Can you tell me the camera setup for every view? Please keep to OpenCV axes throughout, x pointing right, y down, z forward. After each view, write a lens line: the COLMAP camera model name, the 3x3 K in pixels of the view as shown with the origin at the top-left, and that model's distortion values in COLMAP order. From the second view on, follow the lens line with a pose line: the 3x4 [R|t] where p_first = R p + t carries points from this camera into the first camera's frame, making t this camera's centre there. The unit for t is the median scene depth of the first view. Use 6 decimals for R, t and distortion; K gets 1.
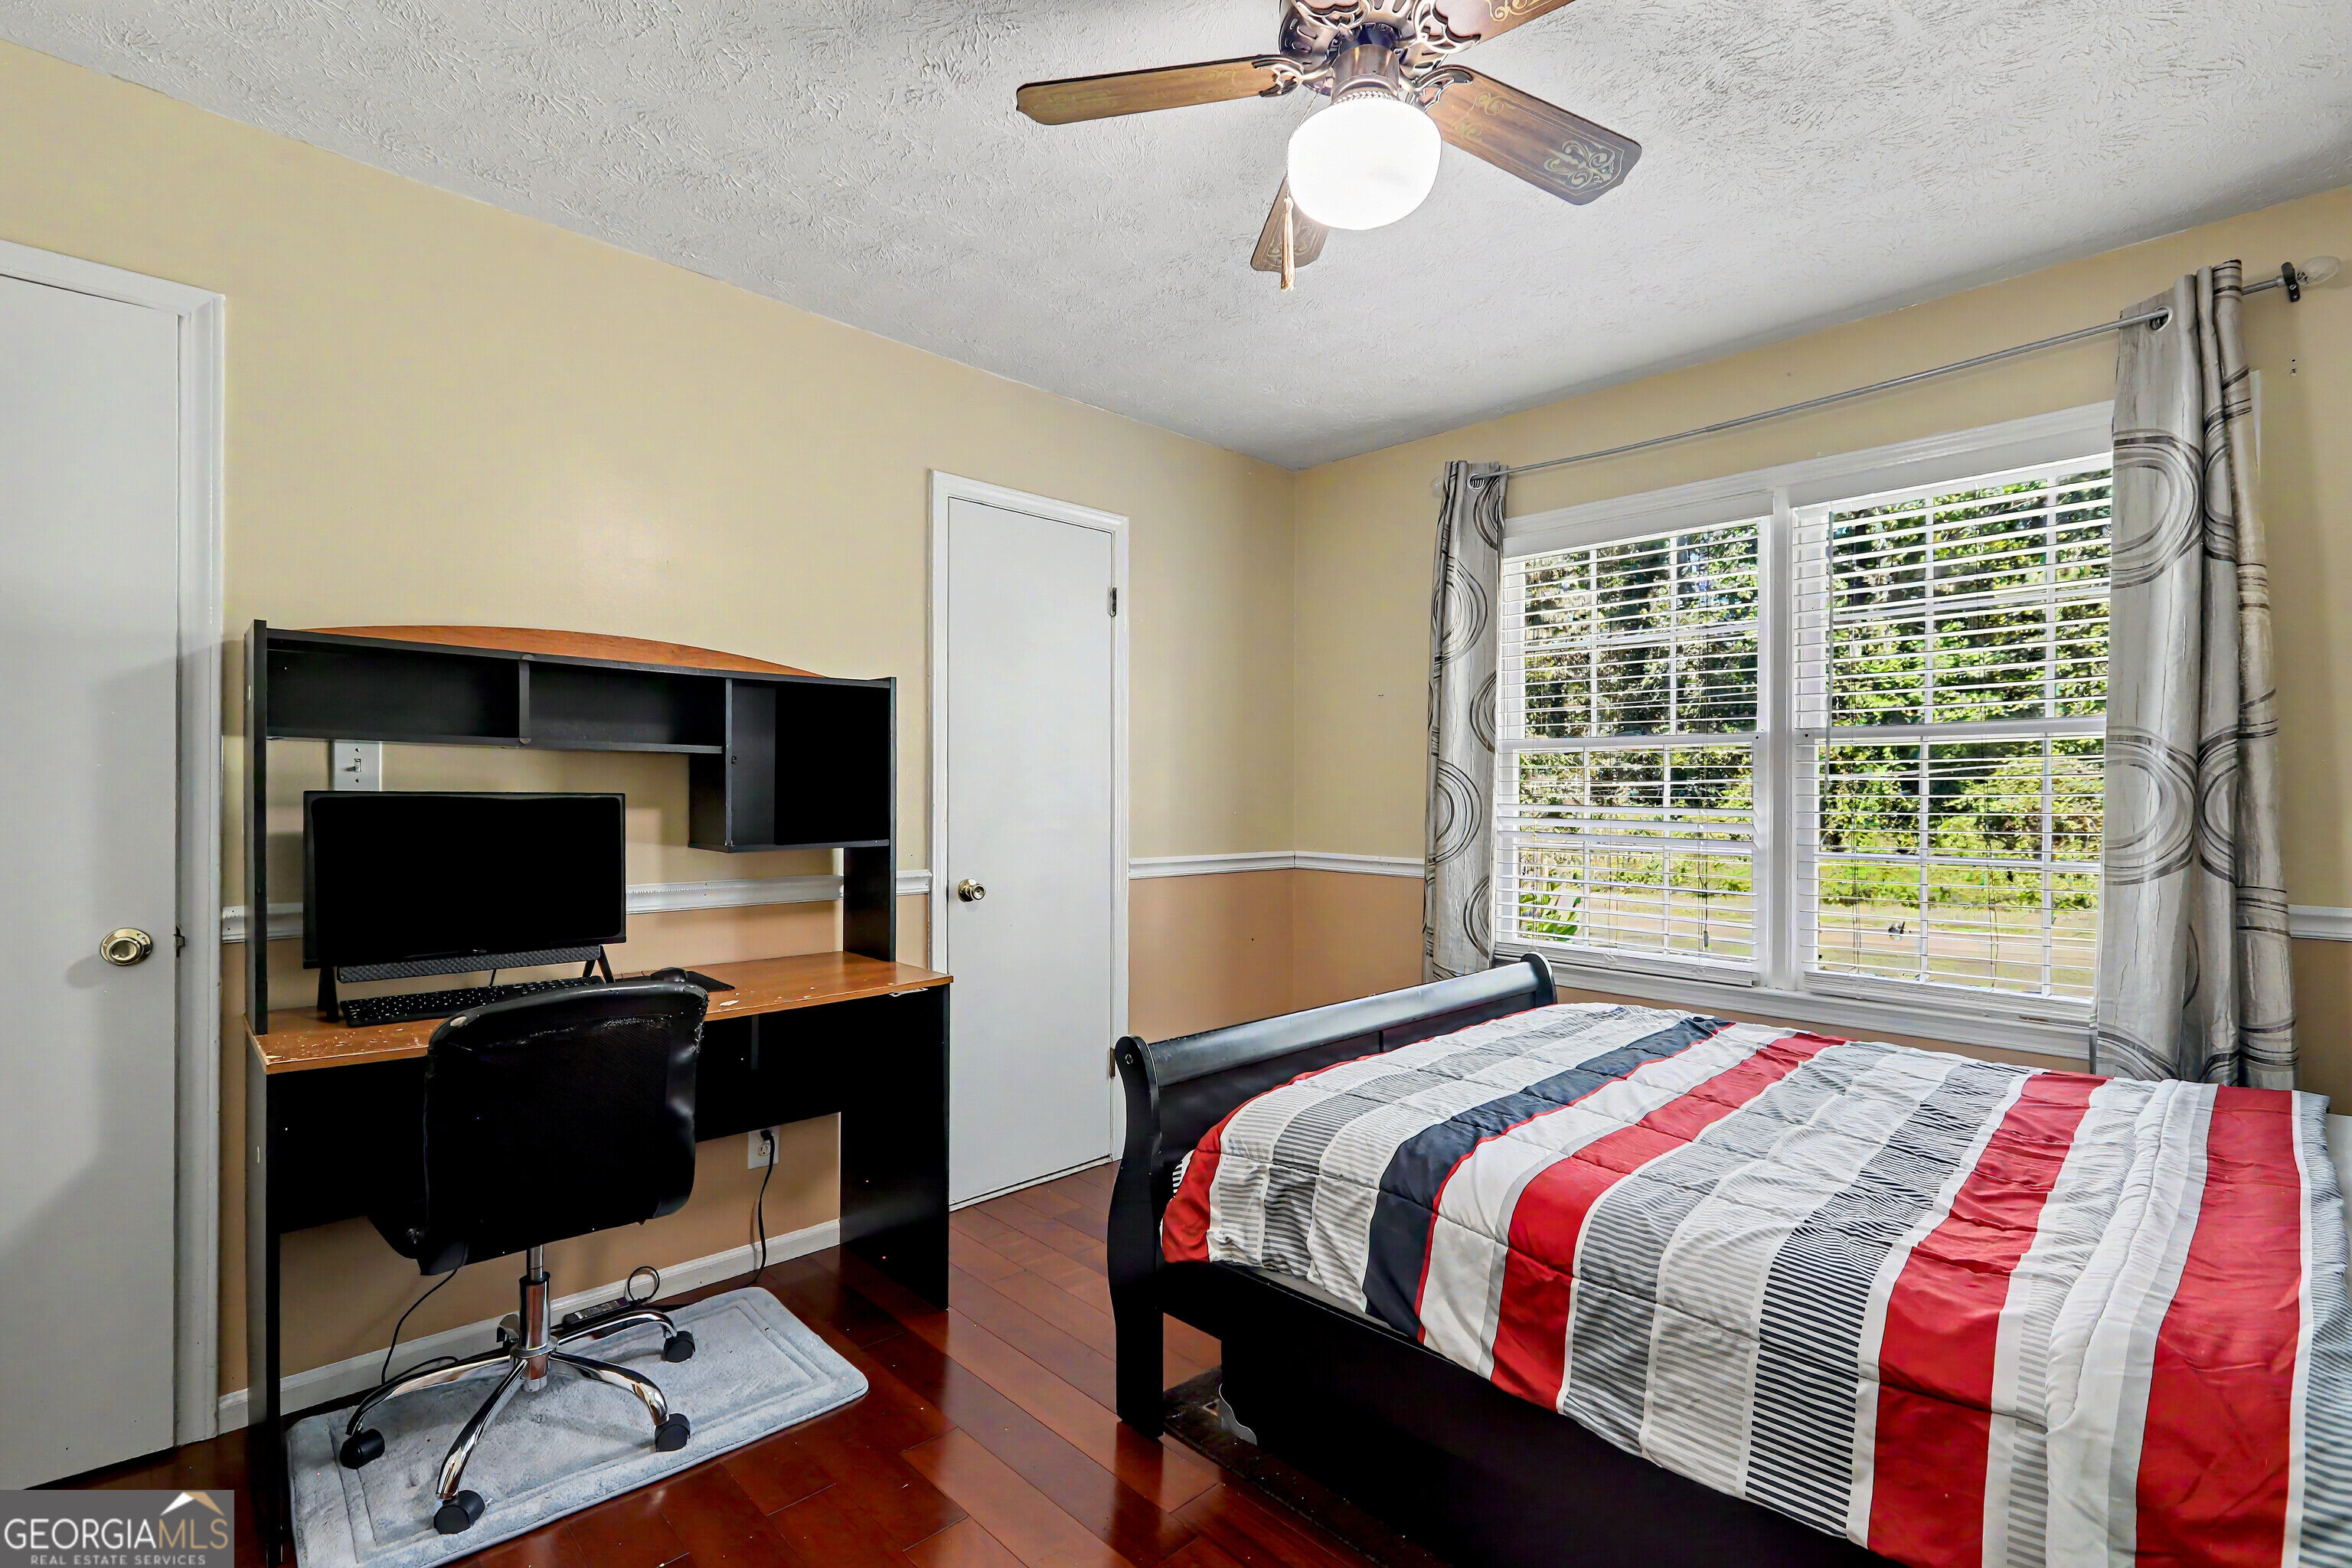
lens RADIAL K [[1053.6, 0, 1176.0], [0, 1053.6, 784.0], [0, 0, 1]] dist [-0.005322, -0.000138]
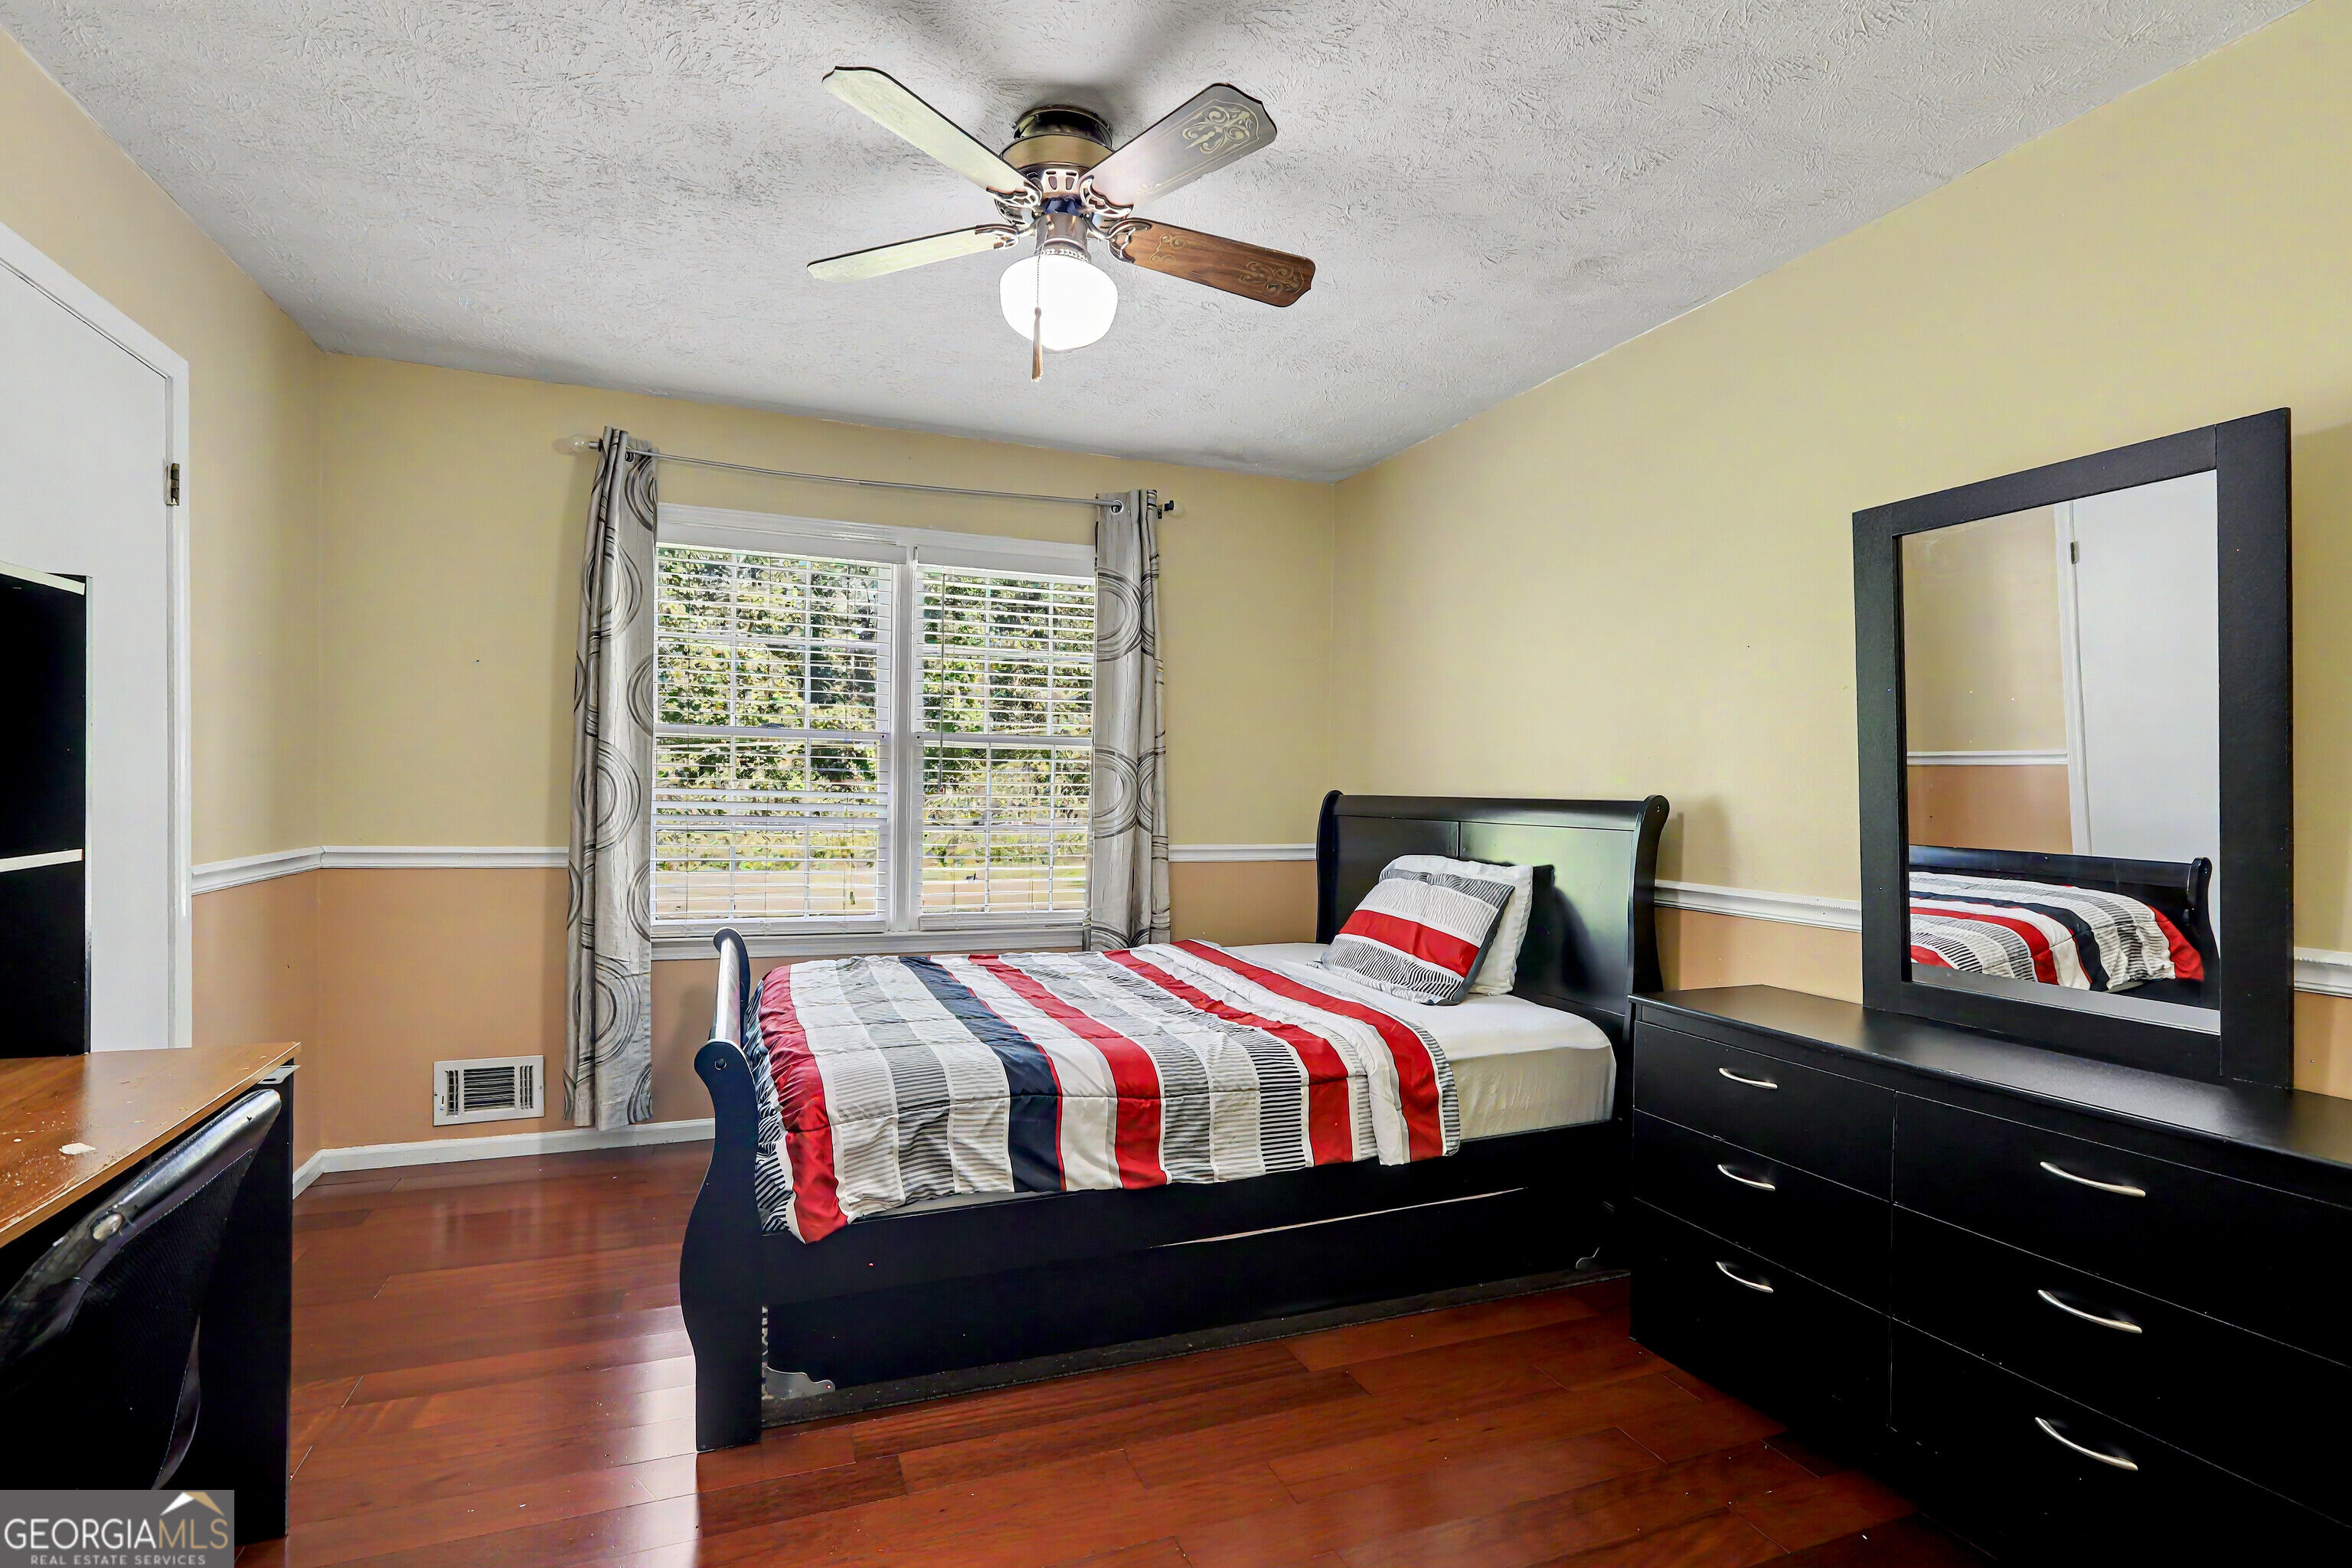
lens RADIAL K [[1053.6, 0, 1176.0], [0, 1053.6, 784.0], [0, 0, 1]] dist [-0.005322, -0.000138]
pose [[0.401551, 0.005206, 0.915822, -0.640851], [-0.026092, 0.999643, 0.005758, -0.004297], [-0.915465, -0.026207, 0.401544, 0.222738]]
